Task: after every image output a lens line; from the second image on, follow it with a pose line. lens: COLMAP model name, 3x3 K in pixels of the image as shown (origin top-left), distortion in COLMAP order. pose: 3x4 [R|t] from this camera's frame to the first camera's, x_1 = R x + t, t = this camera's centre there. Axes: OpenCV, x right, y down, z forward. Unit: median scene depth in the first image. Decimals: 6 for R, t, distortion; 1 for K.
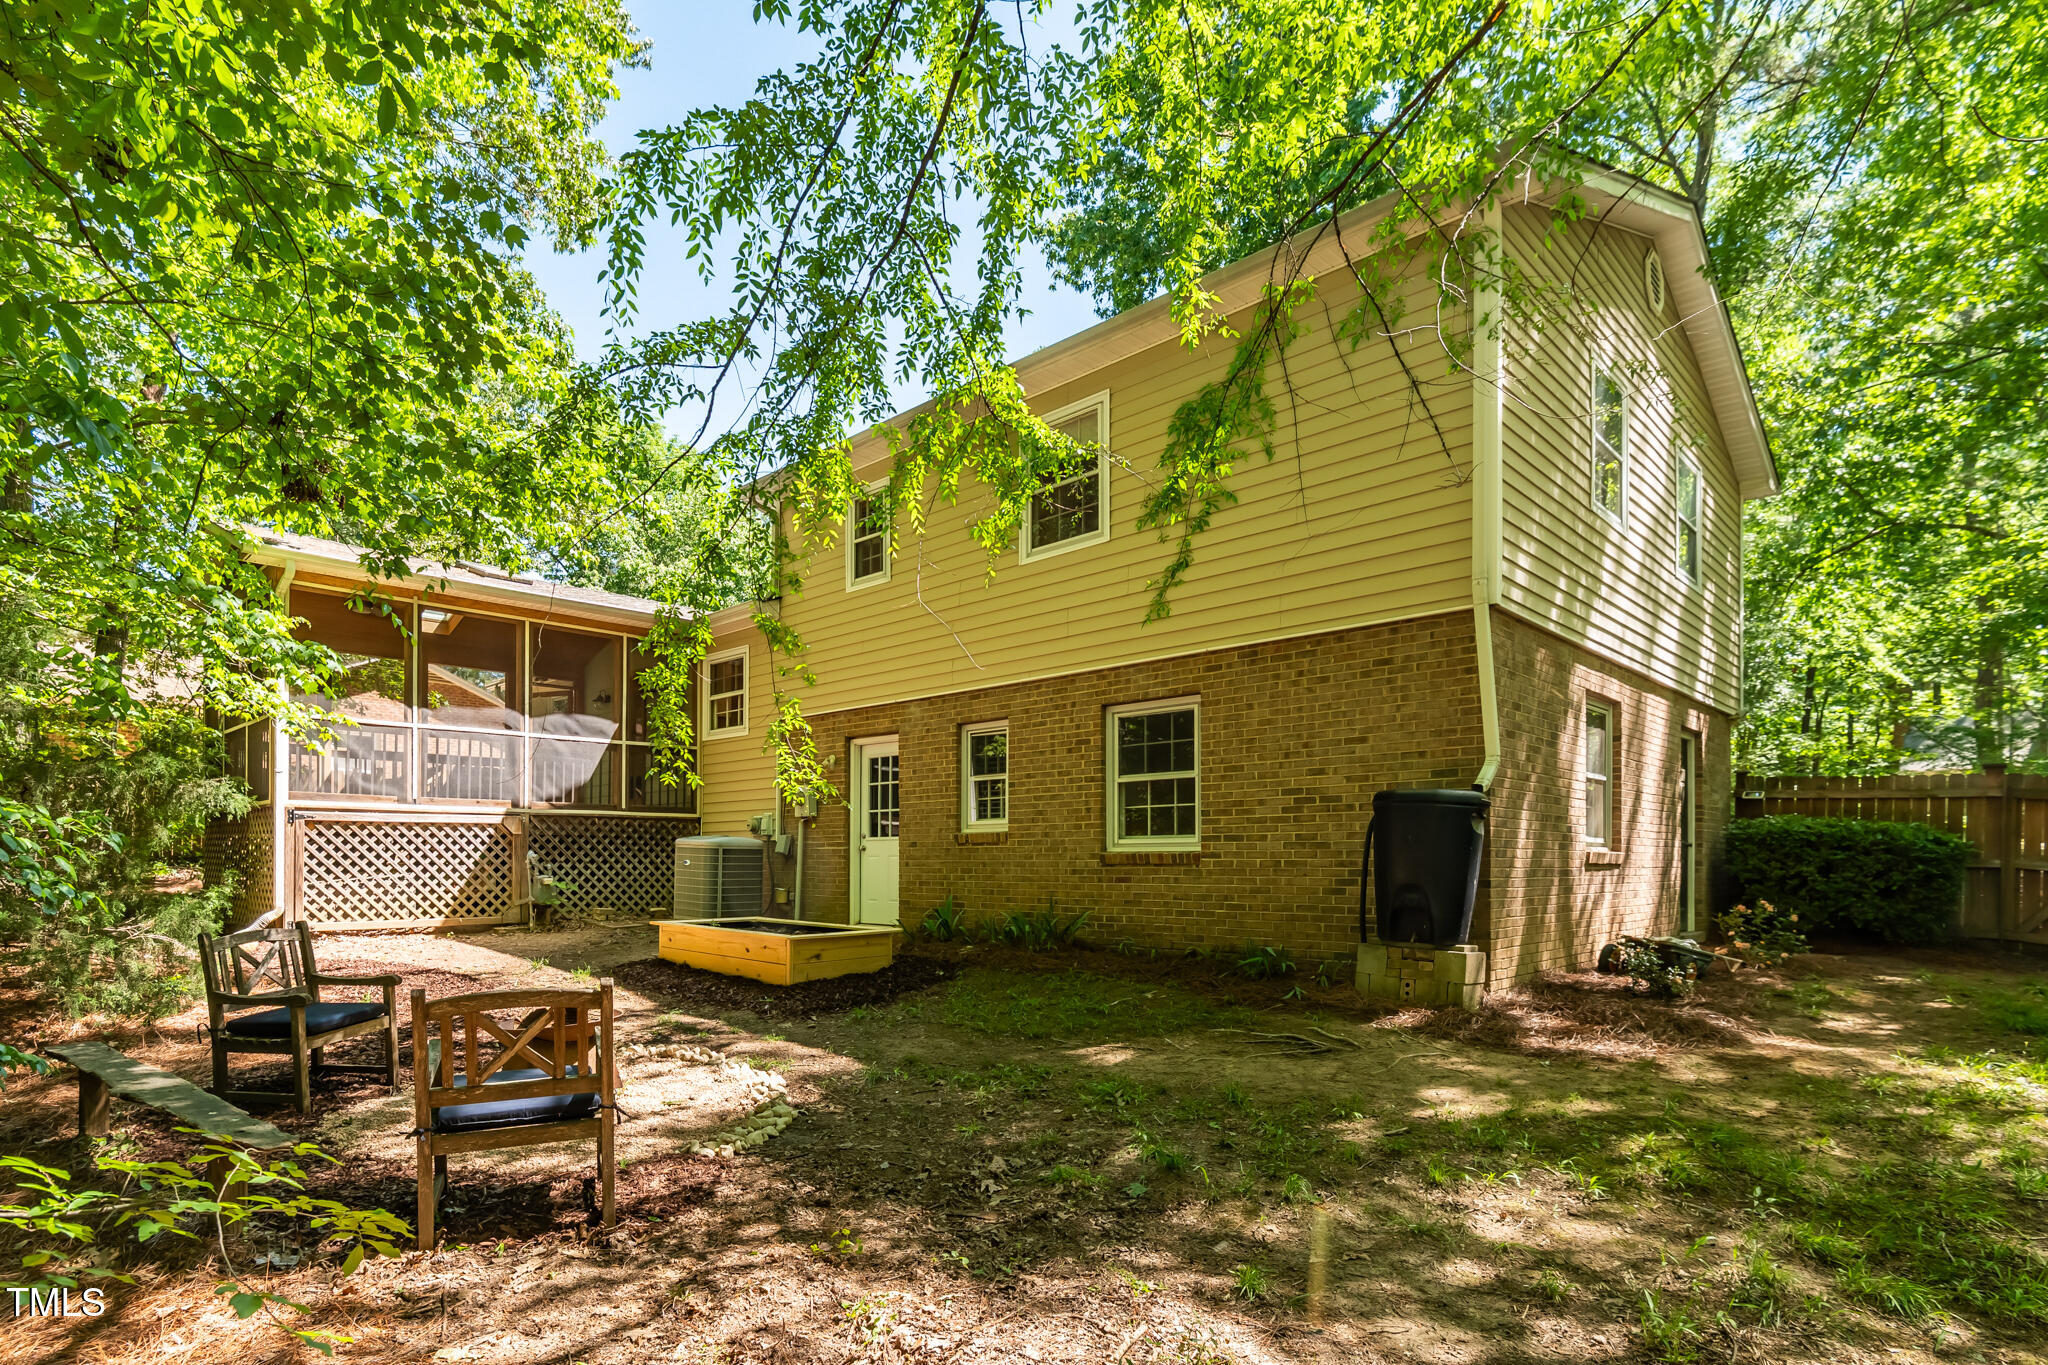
lens RADIAL K [[1064.1, 0, 968.6], [0, 1064.1, 854.5], [0, 0, 1]] dist [0.001198, -0.000091]
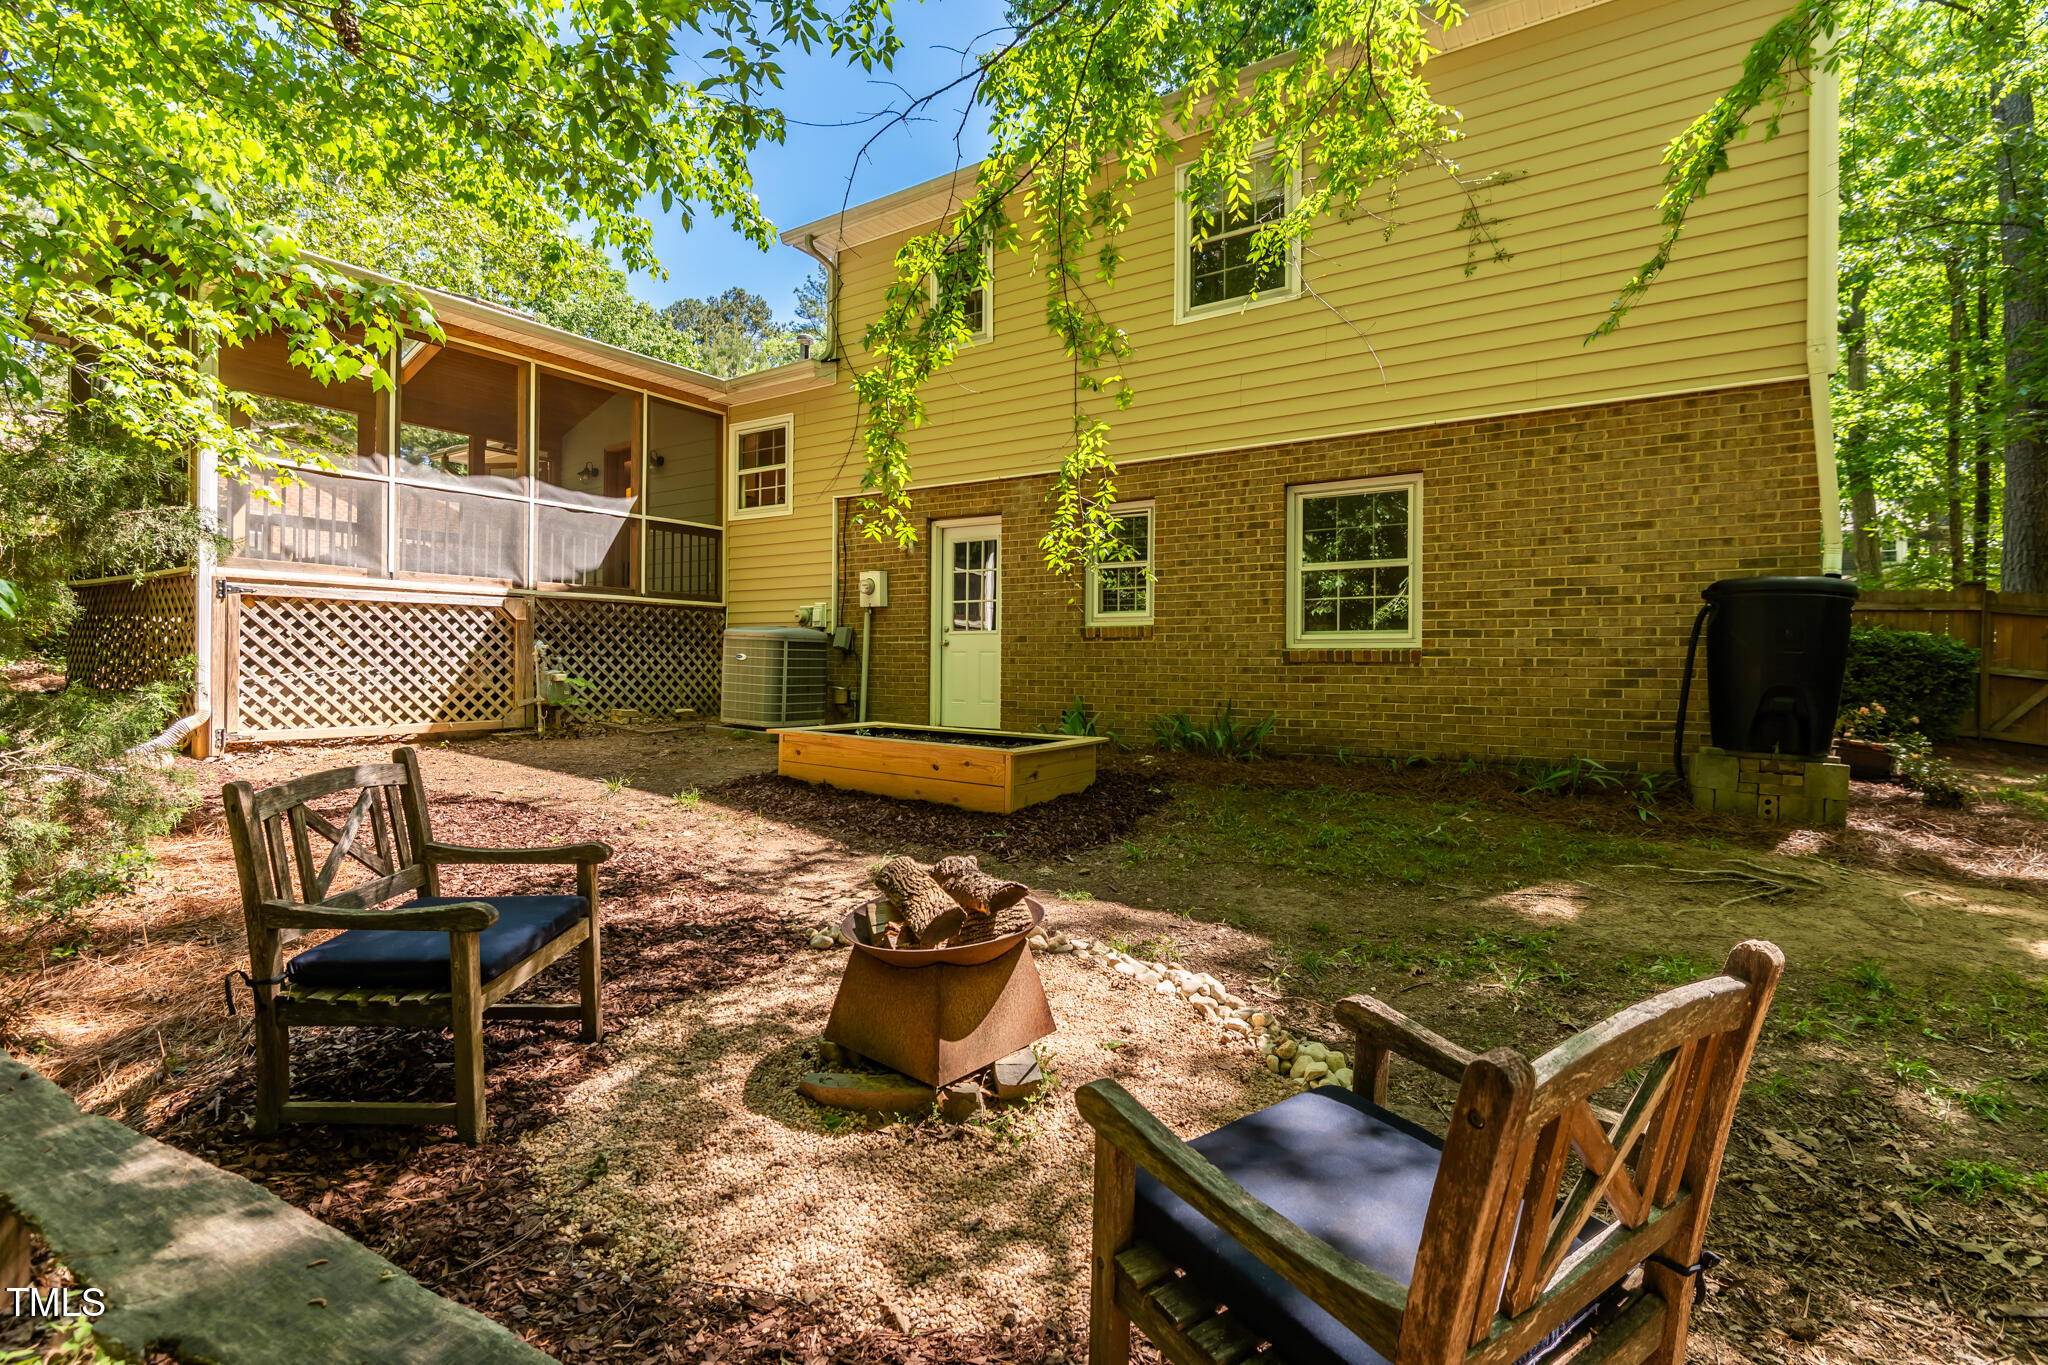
lens RADIAL K [[927.6, 0, 1028.0], [0, 927.6, 670.1], [0, 0, 1]] dist [-0.002788, -0.000613]
pose [[0.978471, 0.007377, 0.206253, -0.205226], [-0.010366, 0.999856, 0.013414, 0.006429], [-0.206125, -0.015263, 0.978407, 0.234969]]
